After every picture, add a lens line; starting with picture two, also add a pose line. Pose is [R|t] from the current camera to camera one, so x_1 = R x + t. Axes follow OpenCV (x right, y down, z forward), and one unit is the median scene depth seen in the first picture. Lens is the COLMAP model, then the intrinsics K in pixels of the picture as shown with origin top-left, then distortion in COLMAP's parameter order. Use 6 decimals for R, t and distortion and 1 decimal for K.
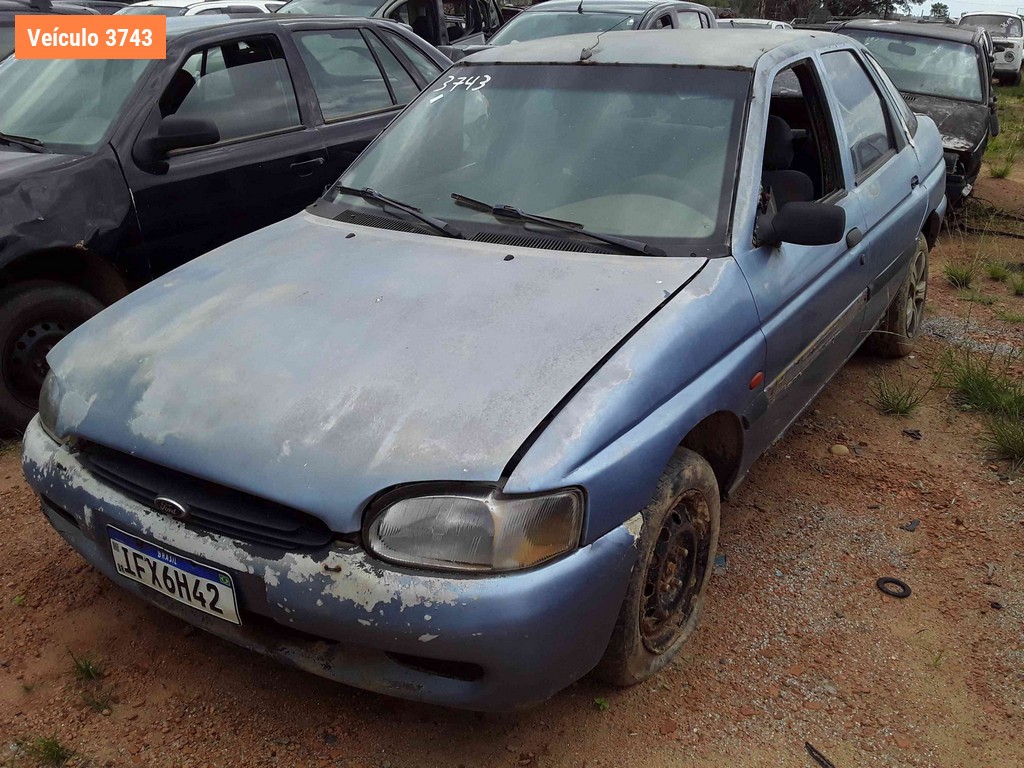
lens RADIAL K [[933.3, 0, 521.6], [0, 933.3, 397.8], [0, 0, 1]] dist [0.105332, -0.237595]
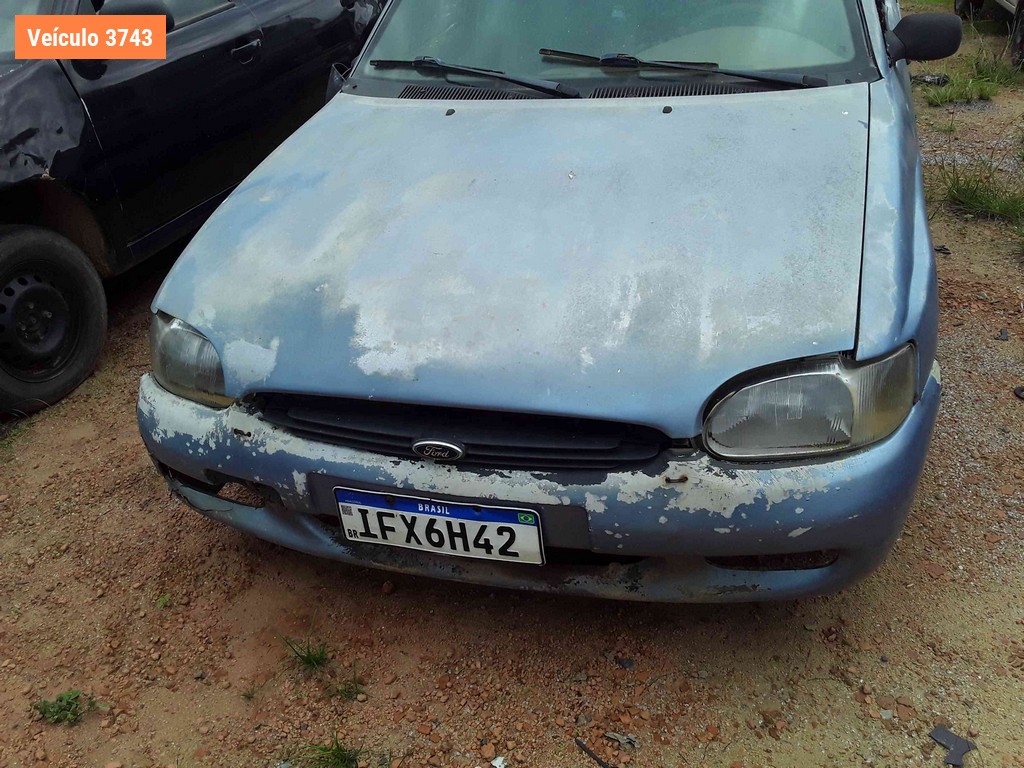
lens RADIAL K [[933.3, 0, 521.6], [0, 933.3, 397.8], [0, 0, 1]] dist [0.105332, -0.237595]
pose [[0.963005, -0.185280, 0.195687, -0.460073], [0.159876, 0.977358, 0.138604, -0.035643], [-0.216936, -0.102191, 0.970822, 0.170686]]
